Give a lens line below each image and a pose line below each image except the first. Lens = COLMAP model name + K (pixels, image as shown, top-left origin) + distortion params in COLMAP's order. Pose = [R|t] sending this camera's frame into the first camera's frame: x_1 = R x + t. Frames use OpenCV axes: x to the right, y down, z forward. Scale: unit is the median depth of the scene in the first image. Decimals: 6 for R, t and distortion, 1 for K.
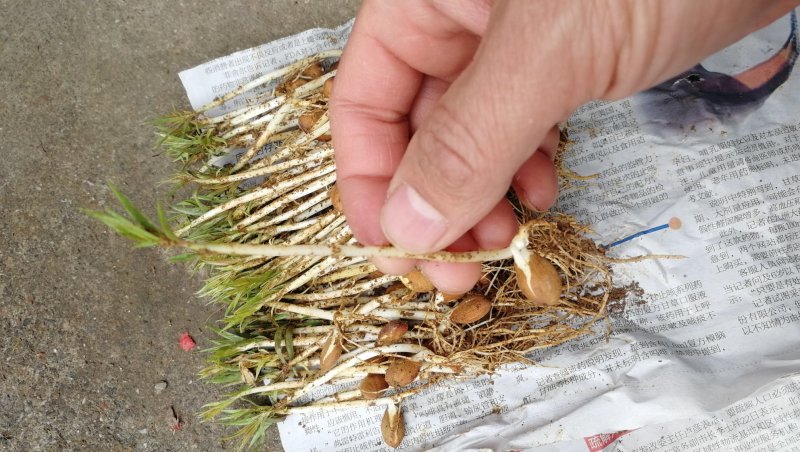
lens RADIAL K [[640.4, 0, 400.0], [0, 640.4, 226.0], [0, 0, 1]] dist [-0.003654, -0.042129]
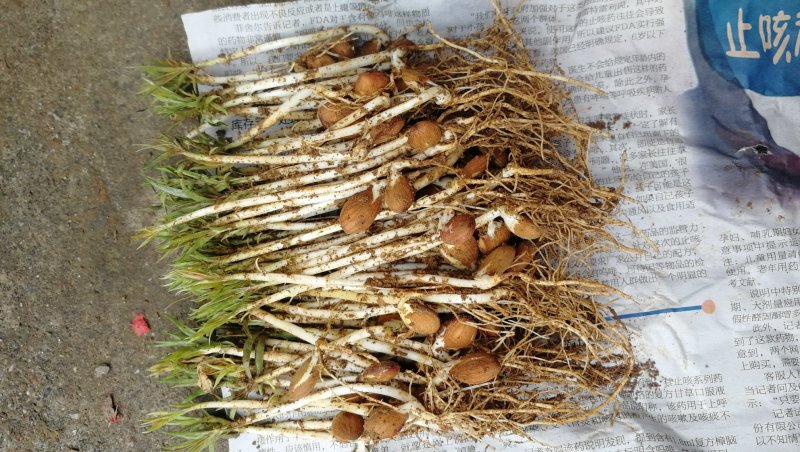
lens RADIAL K [[640.4, 0, 400.0], [0, 640.4, 226.0], [0, 0, 1]] dist [-0.003654, -0.042129]
pose [[0.978995, 0.190406, 0.072904, -0.081587], [-0.196008, 0.977378, 0.079455, -0.098471], [-0.056126, -0.092076, 0.994169, 0.133425]]
